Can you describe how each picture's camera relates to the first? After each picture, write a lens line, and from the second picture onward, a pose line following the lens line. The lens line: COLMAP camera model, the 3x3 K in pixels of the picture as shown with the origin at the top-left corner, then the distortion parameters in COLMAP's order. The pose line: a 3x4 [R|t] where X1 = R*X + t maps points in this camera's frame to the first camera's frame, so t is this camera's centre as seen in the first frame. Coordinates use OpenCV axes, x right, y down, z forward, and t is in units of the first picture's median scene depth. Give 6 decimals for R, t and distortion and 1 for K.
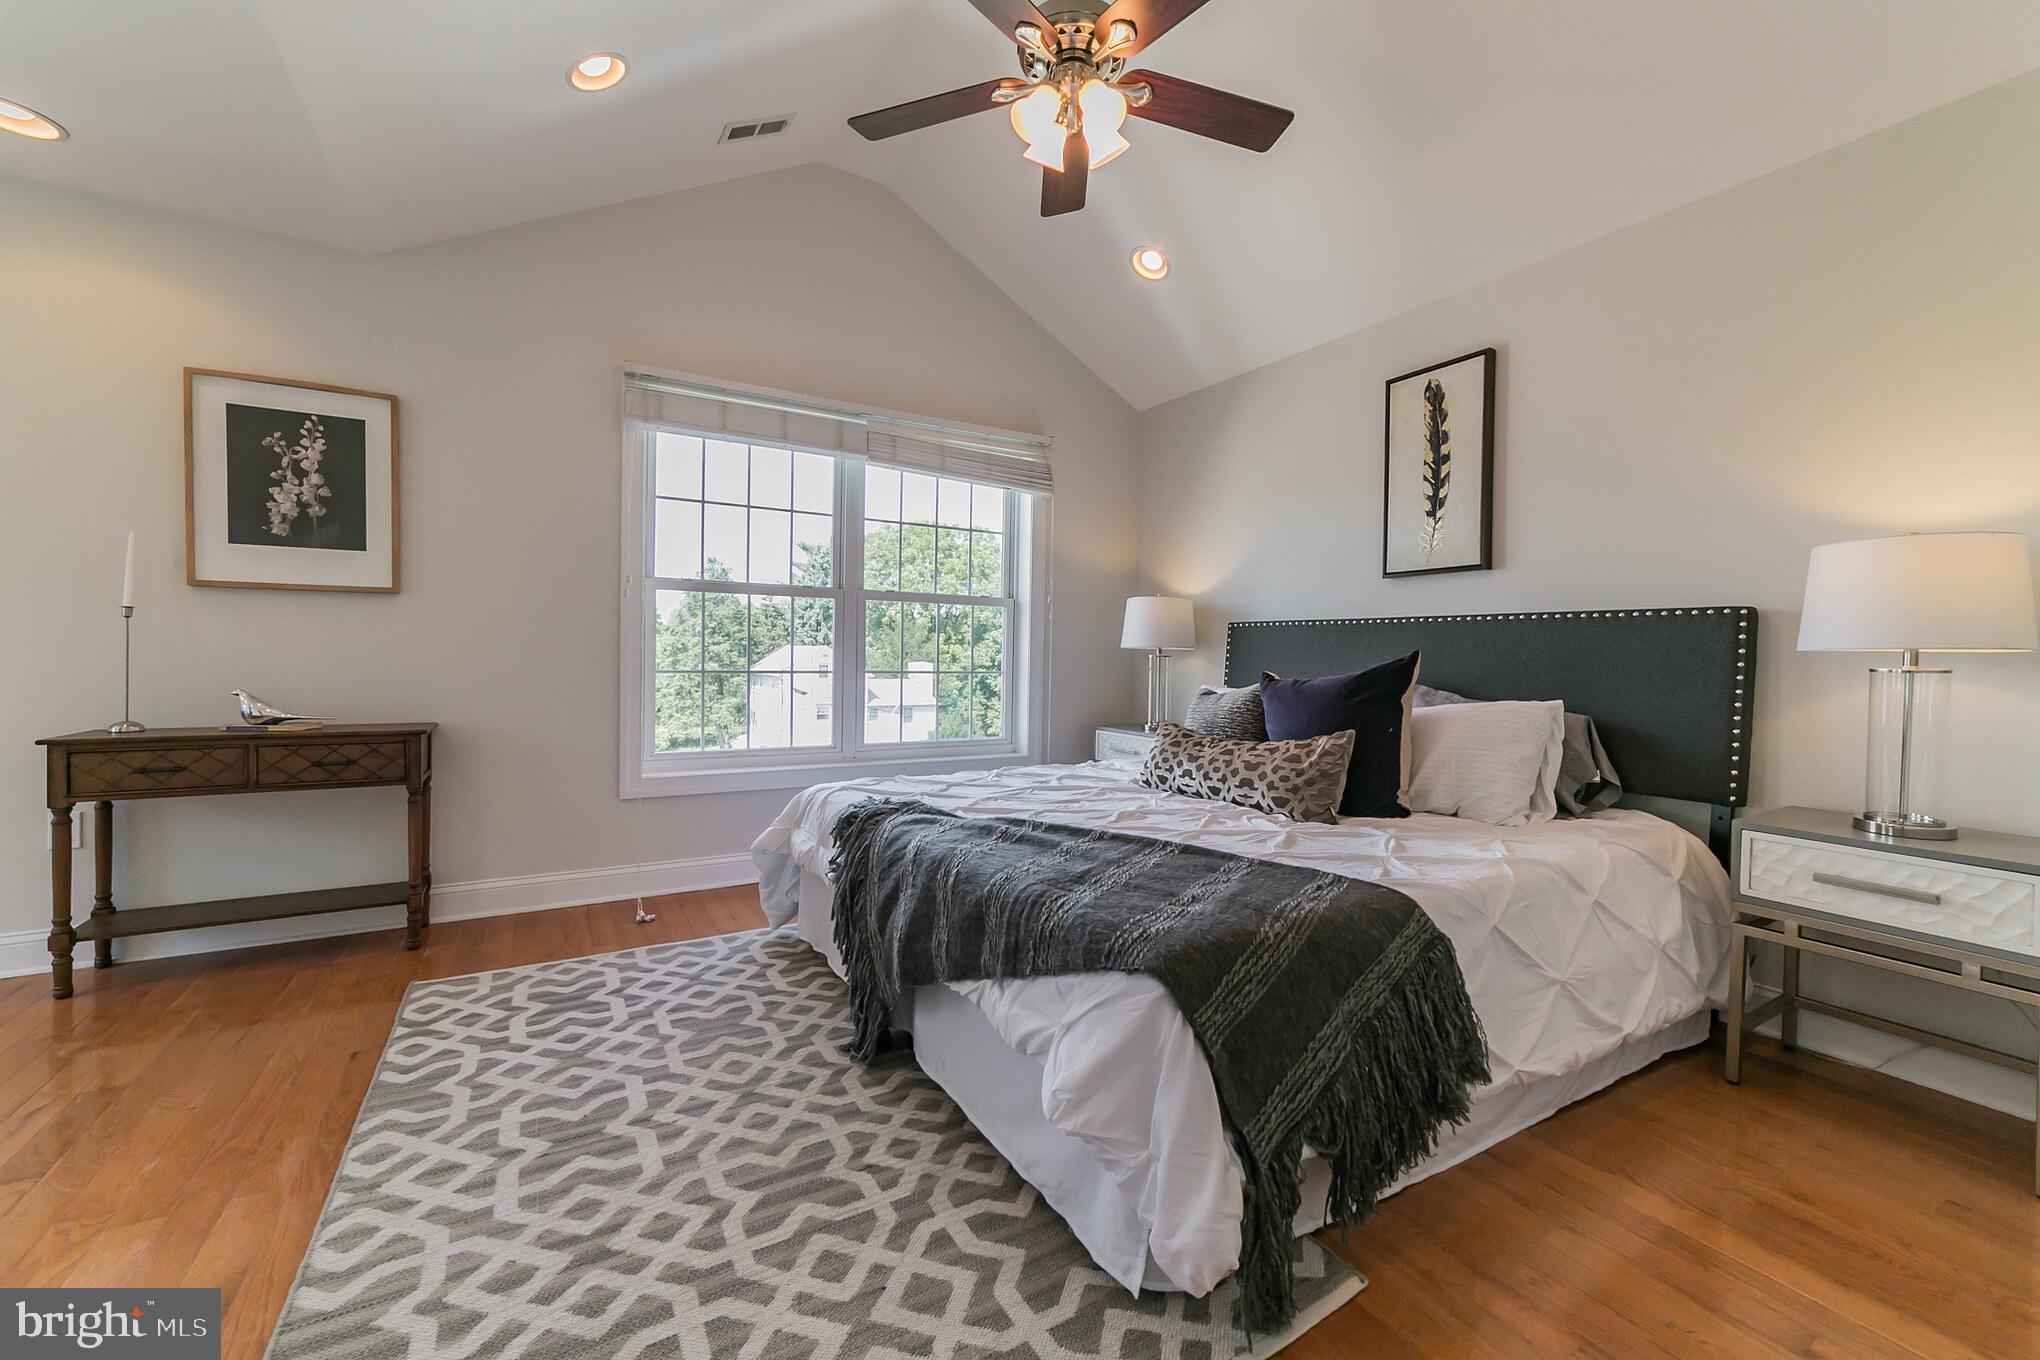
lens RADIAL K [[814.0, 0, 1040.2], [0, 814.0, 667.1], [0, 0, 1]] dist [-0.000303, 0.000242]
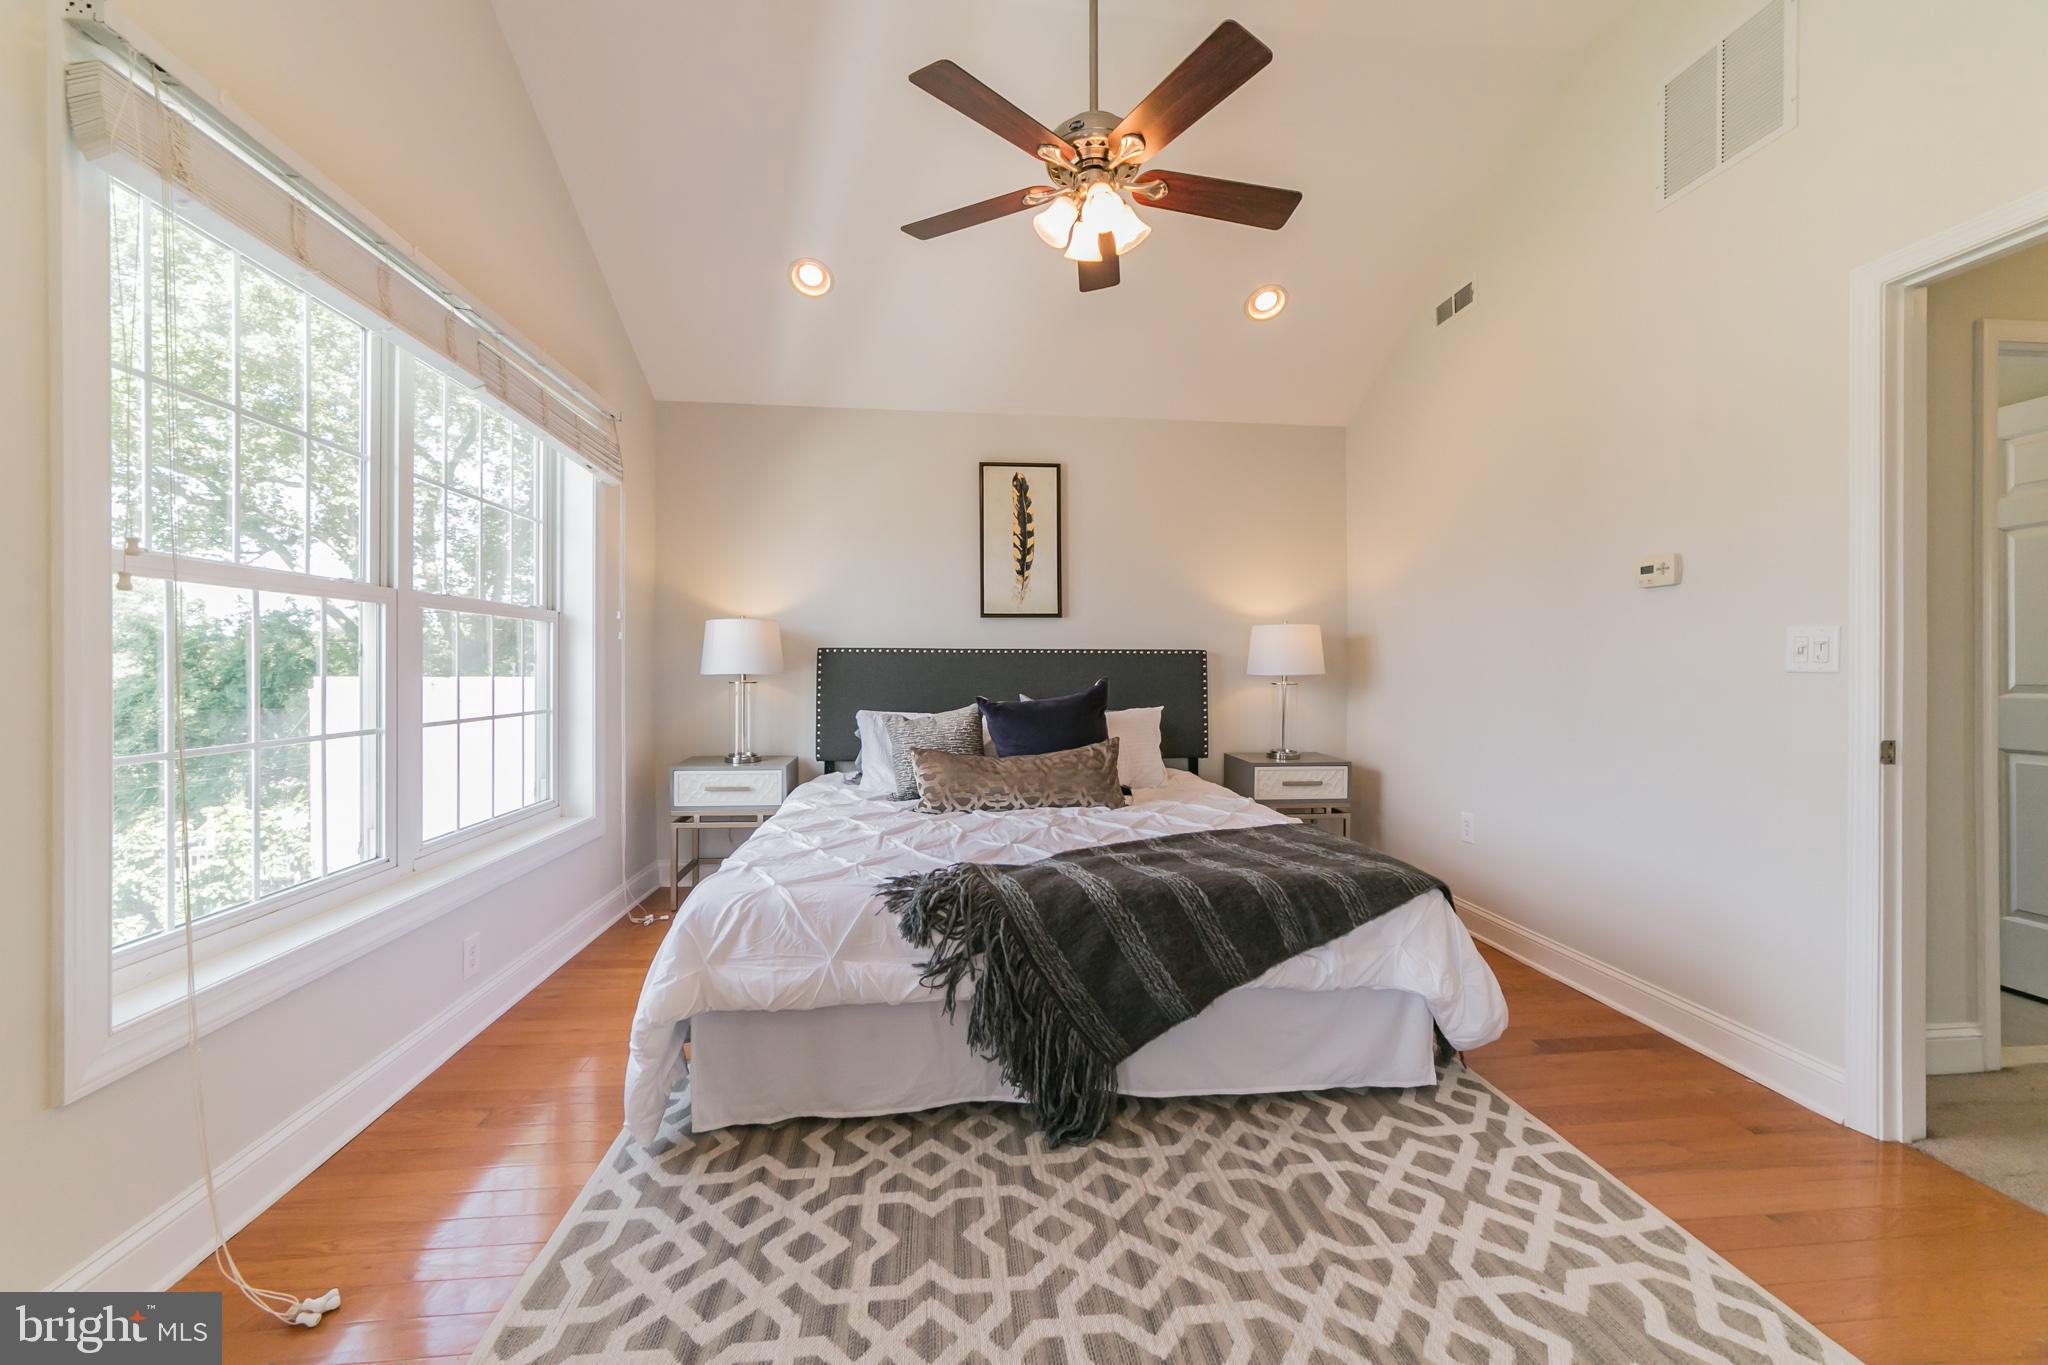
lens RADIAL K [[793.8, 0, 987.9], [0, 793.8, 671.5], [0, 0, 1]] dist [-0.003498, 0.000362]
pose [[0.427435, -0.025256, 0.903693, -0.853152], [0.015795, 0.999666, 0.020467, -0.060023], [-0.903908, 0.005526, 0.427691, 0.560075]]
